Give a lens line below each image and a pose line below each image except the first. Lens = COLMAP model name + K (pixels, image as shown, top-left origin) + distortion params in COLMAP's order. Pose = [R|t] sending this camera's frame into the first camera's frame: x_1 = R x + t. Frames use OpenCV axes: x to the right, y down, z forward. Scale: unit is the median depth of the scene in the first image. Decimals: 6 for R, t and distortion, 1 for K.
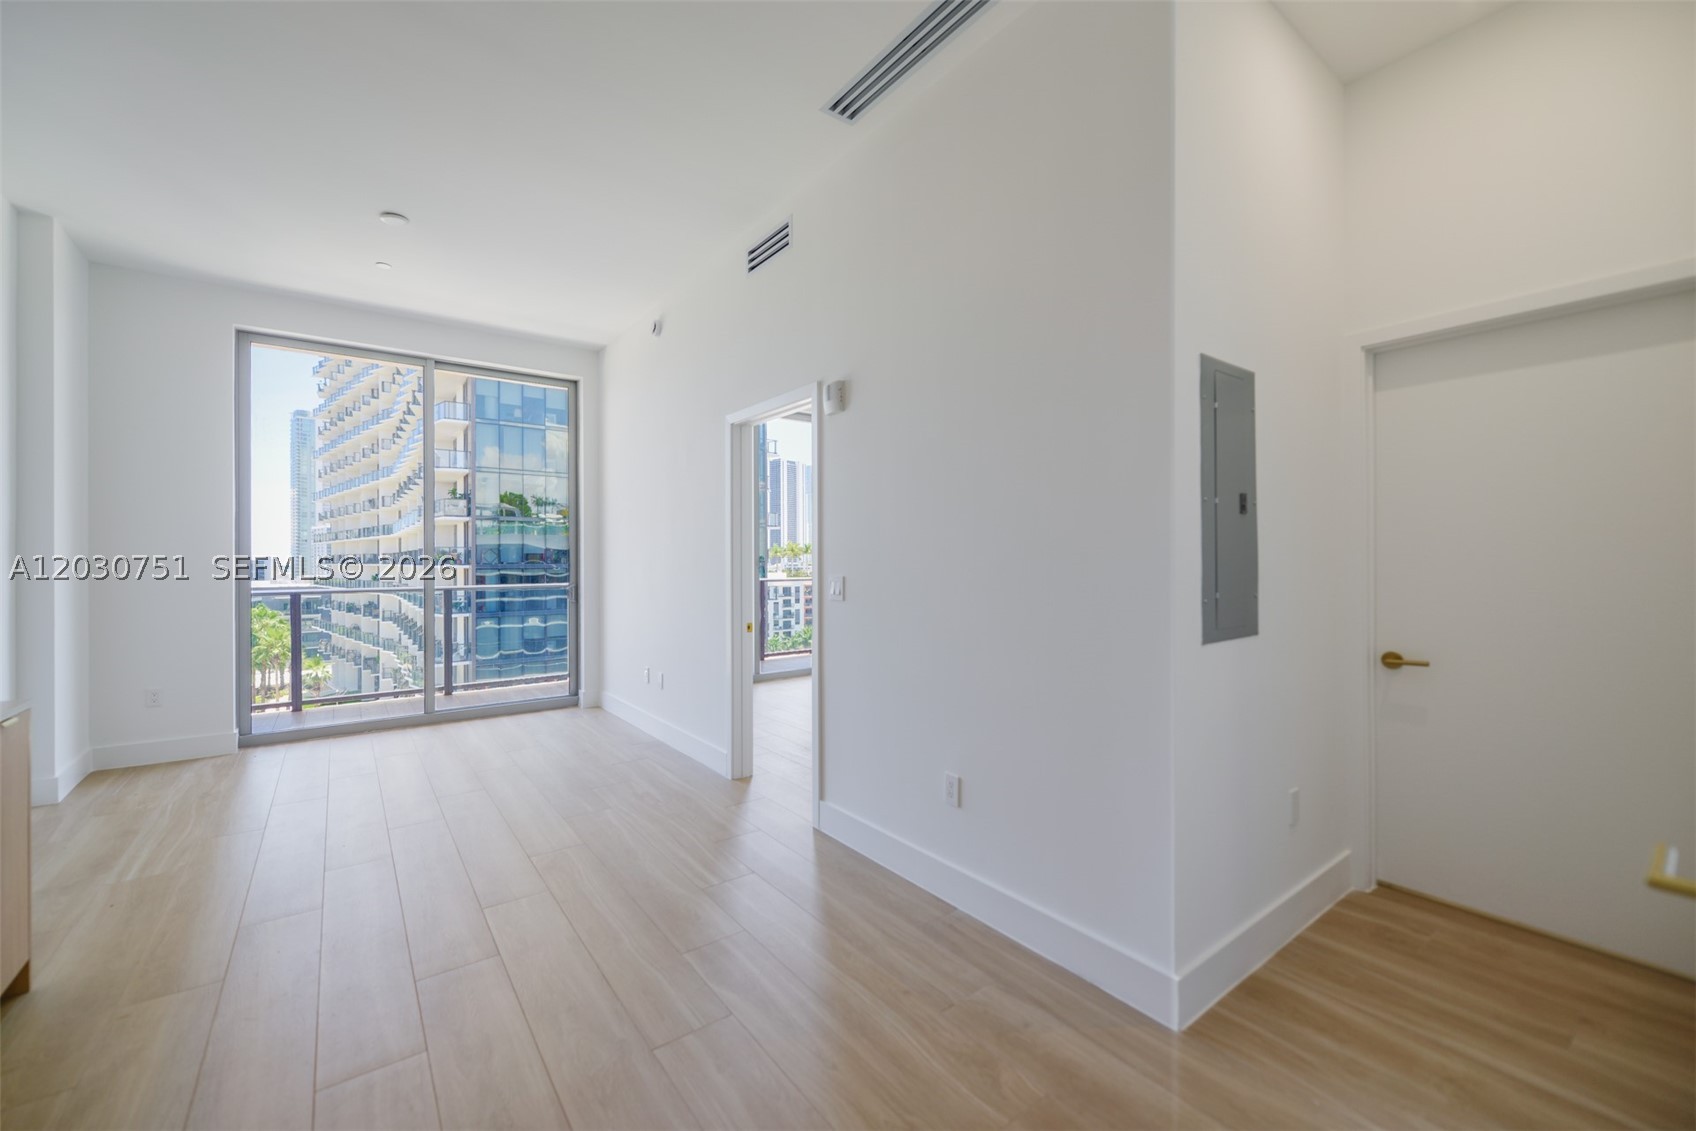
lens RADIAL K [[675.4, 0, 839.3], [0, 675.4, 557.5], [0, 0, 1]] dist [0.005502, -0.003643]
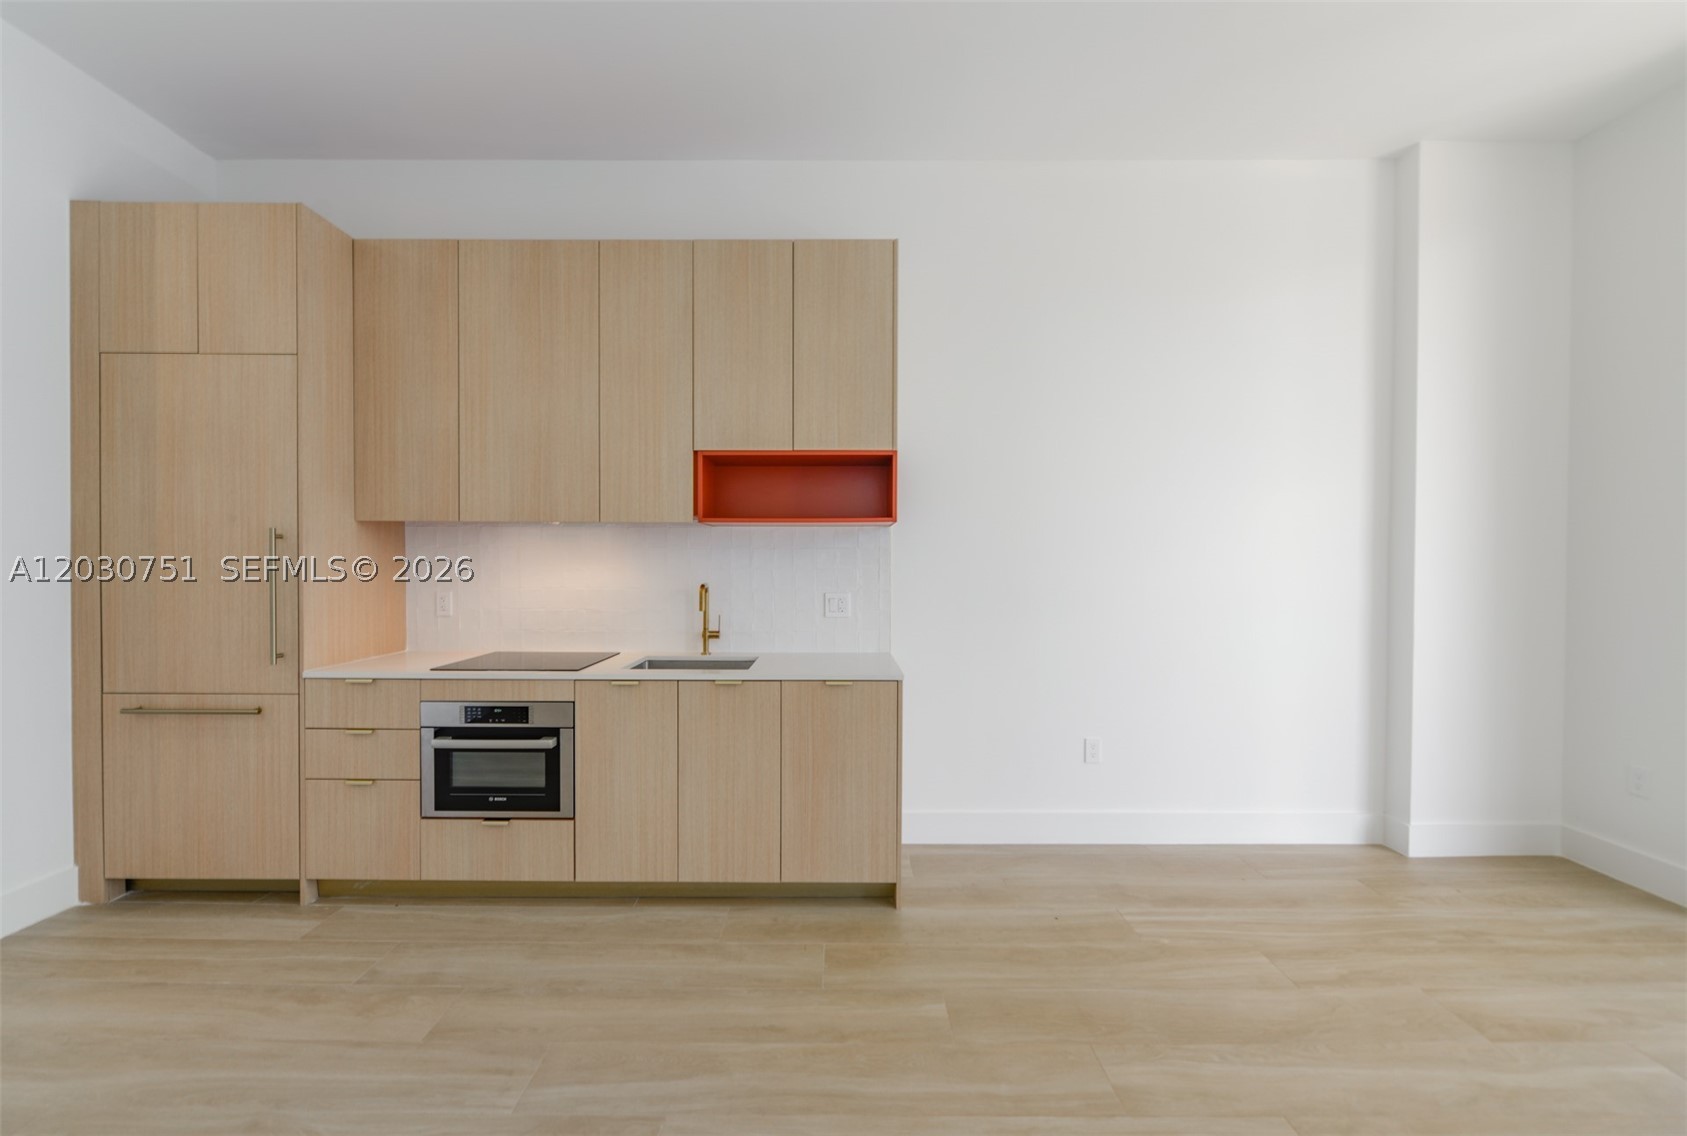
lens RADIAL K [[677.1, 0, 833.7], [0, 677.1, 573.9], [0, 0, 1]] dist [0.000275, -0.000261]
pose [[-0.599083, 0.012618, -0.800588, -0.048817], [0.000590, 0.999882, 0.015318, 0.002839], [0.800687, 0.008704, -0.599020, 0.560924]]
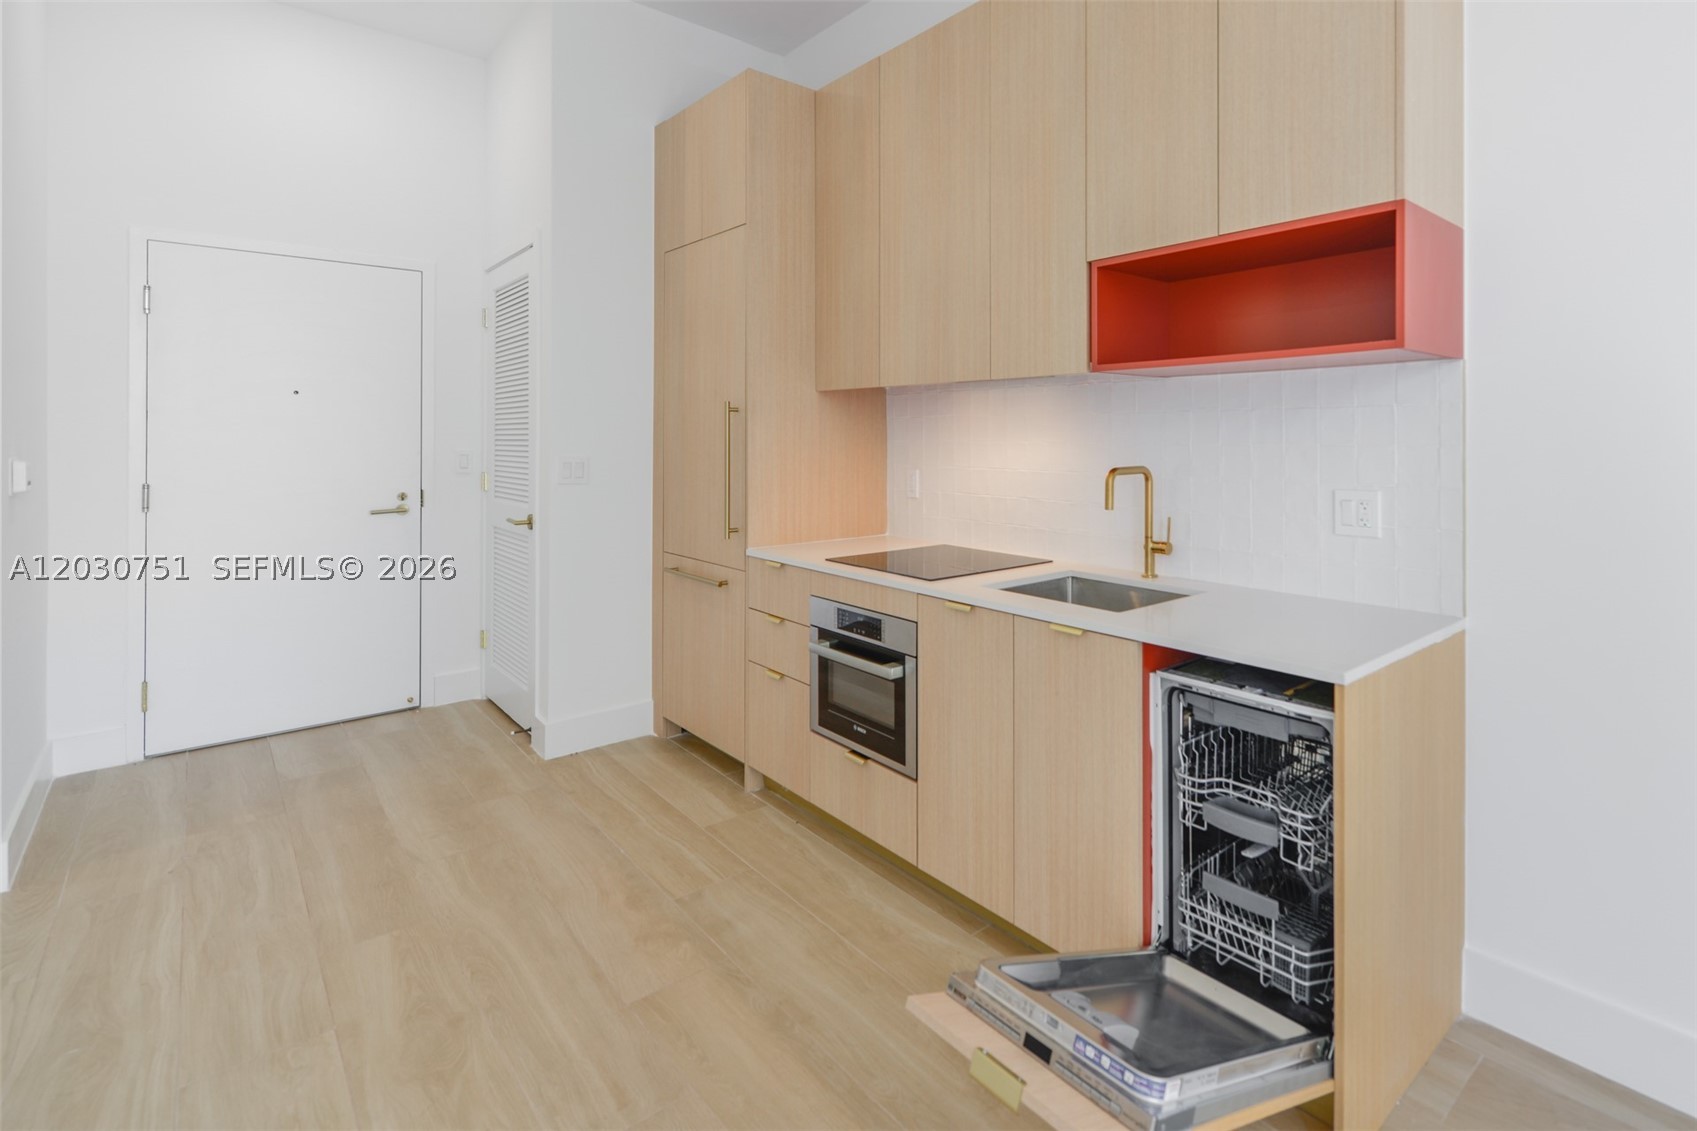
lens RADIAL K [[835.1, 0, 1053.5], [0, 835.1, 433.6], [0, 0, 1]] dist [0.000269, -0.001560]
pose [[-0.986584, 0.003542, -0.163215, -0.288897], [0.004275, 0.999982, -0.004142, 0.003477], [0.163197, -0.004784, -0.986582, 0.570876]]
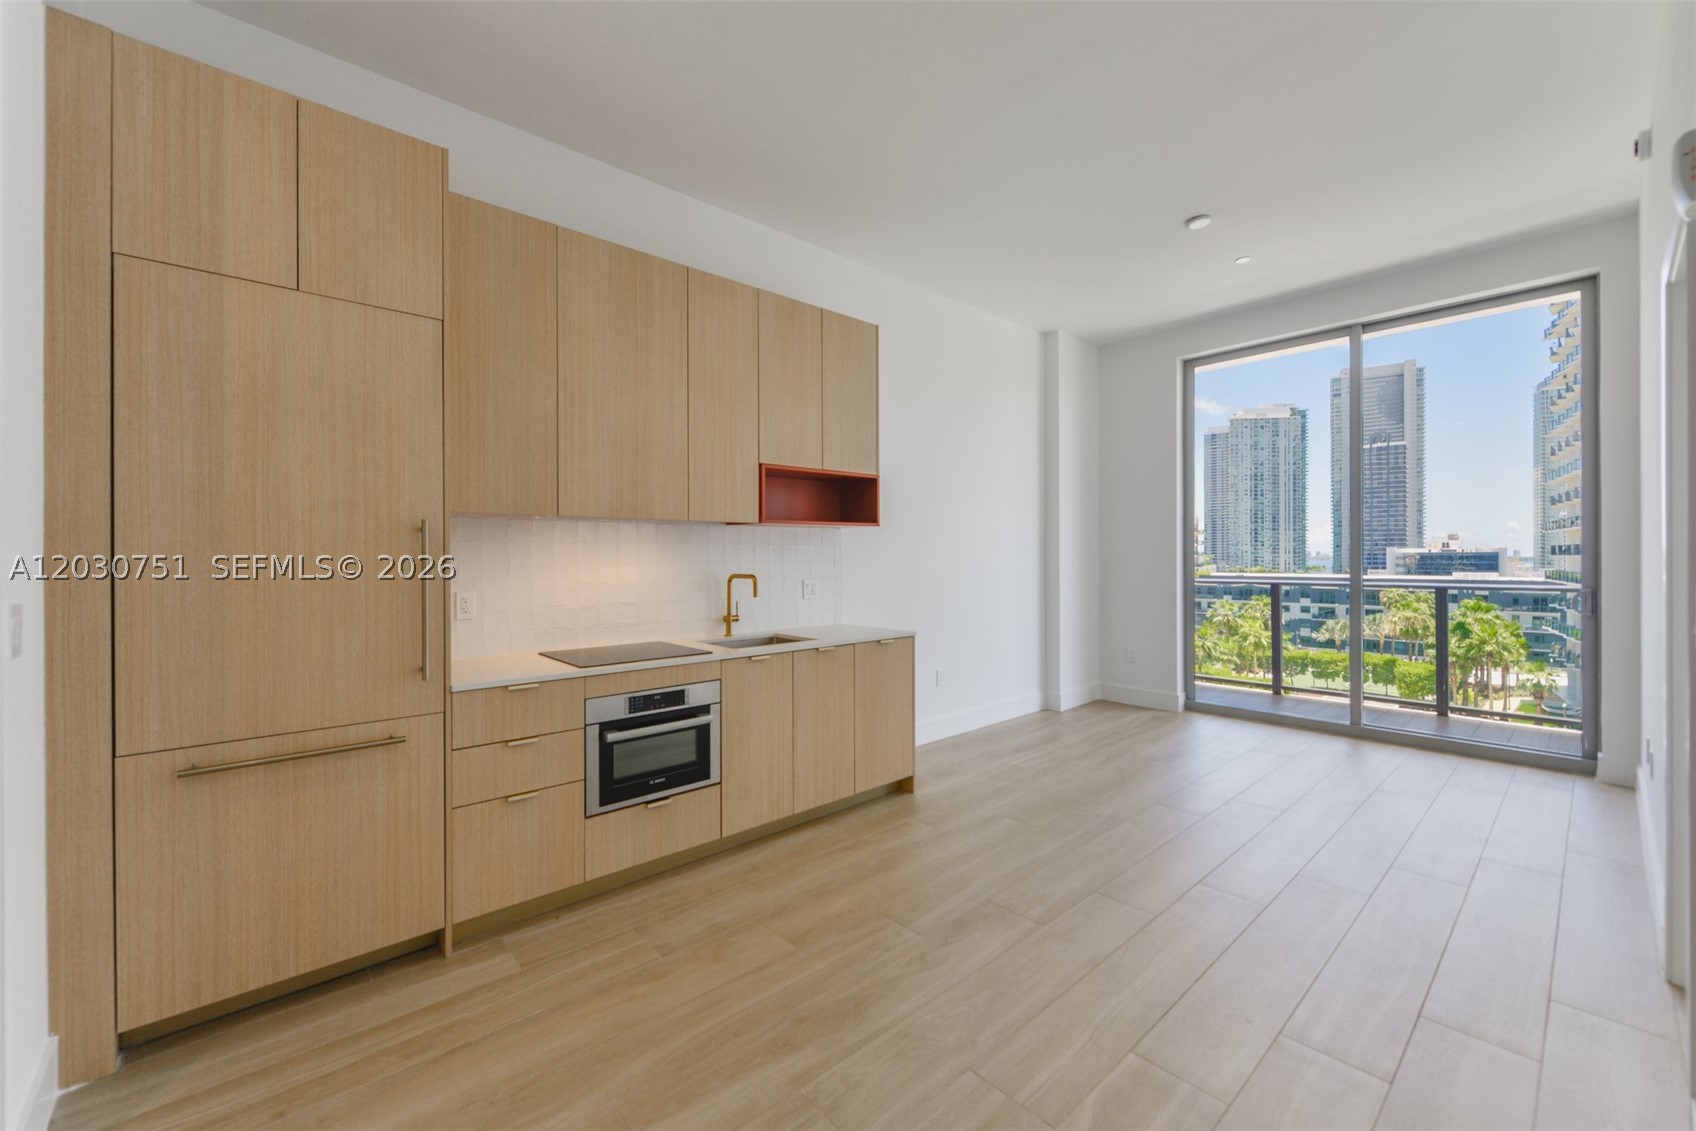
lens RADIAL K [[673.2, 0, 837.4], [0, 673.2, 558.2], [0, 0, 1]] dist [0.001256, -0.000424]
pose [[0.085014, 0.007281, -0.996353, 0.194208], [0.007216, 0.999943, 0.007923, -0.000280], [0.996354, -0.007864, 0.084957, 0.221309]]
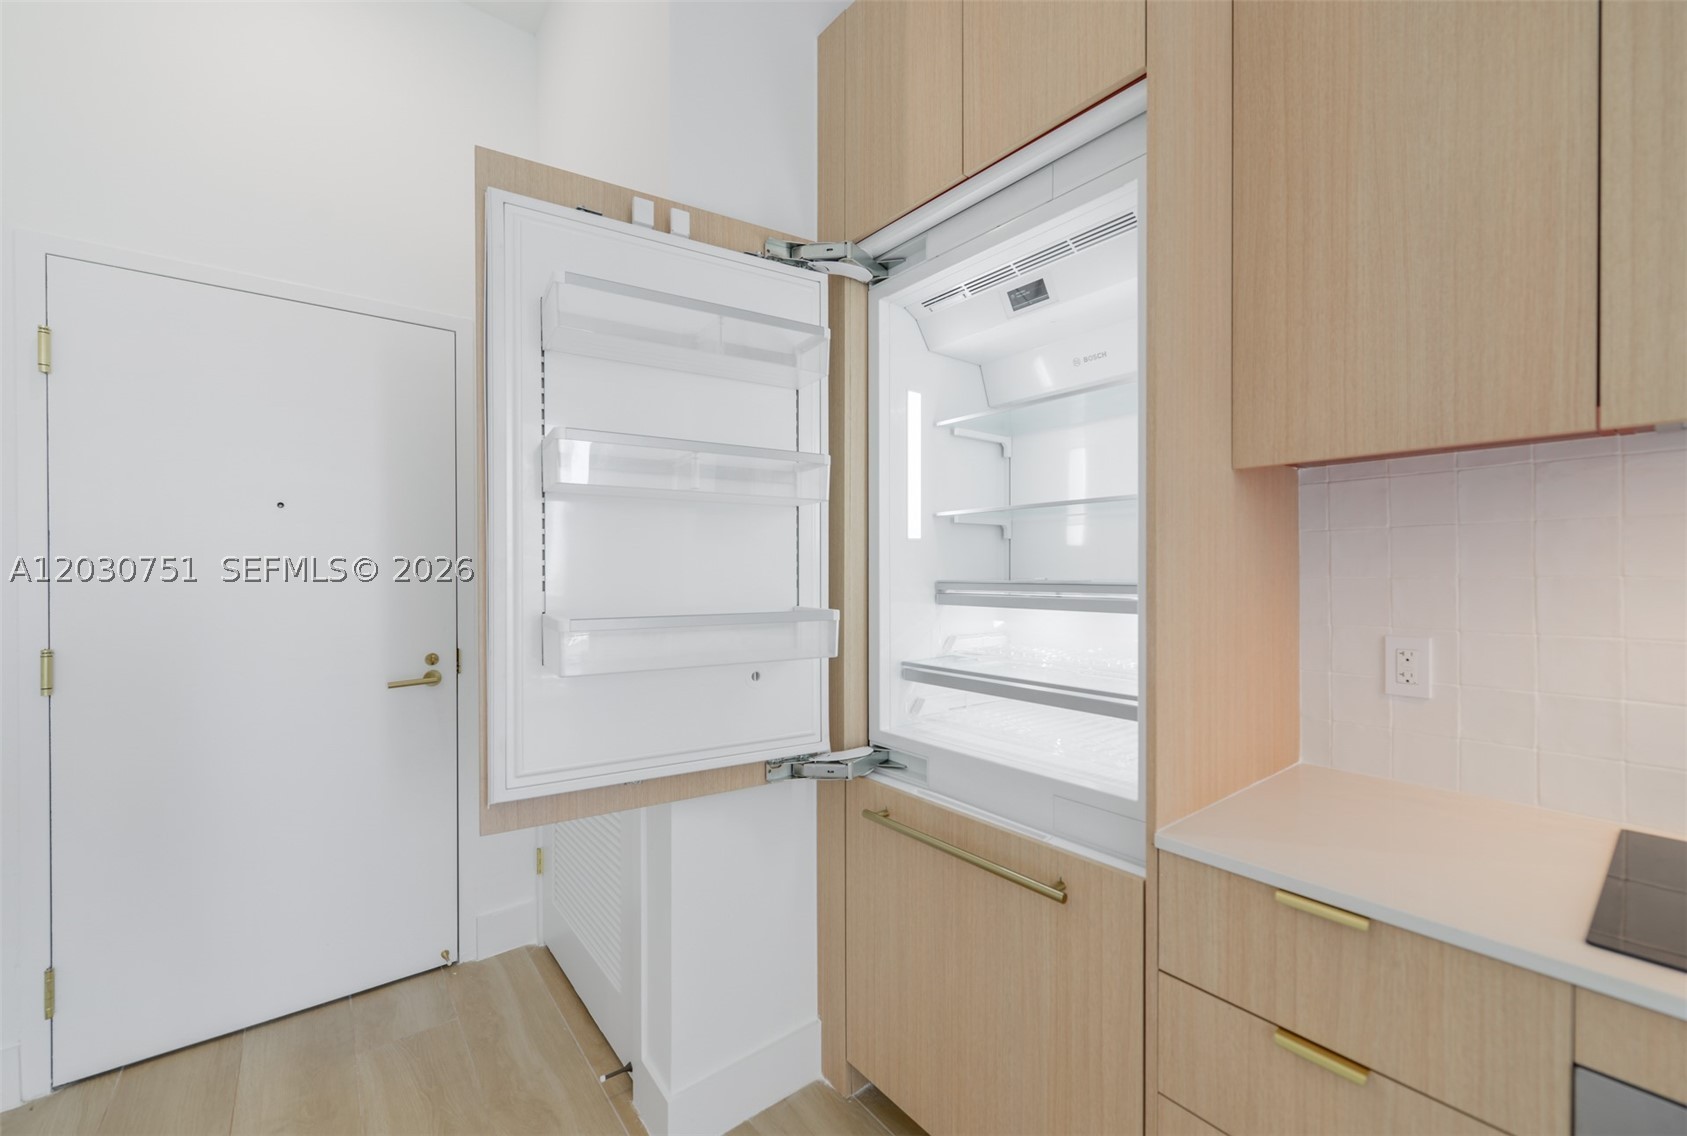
lens RADIAL K [[677.1, 0, 833.7], [0, 677.1, 573.9], [0, 0, 1]] dist [0.000275, -0.000261]
pose [[-0.999679, 0.006988, -0.024335, -0.101918], [0.006928, 0.999973, 0.002555, 0.002977], [0.024352, 0.002385, -0.999701, 0.214220]]
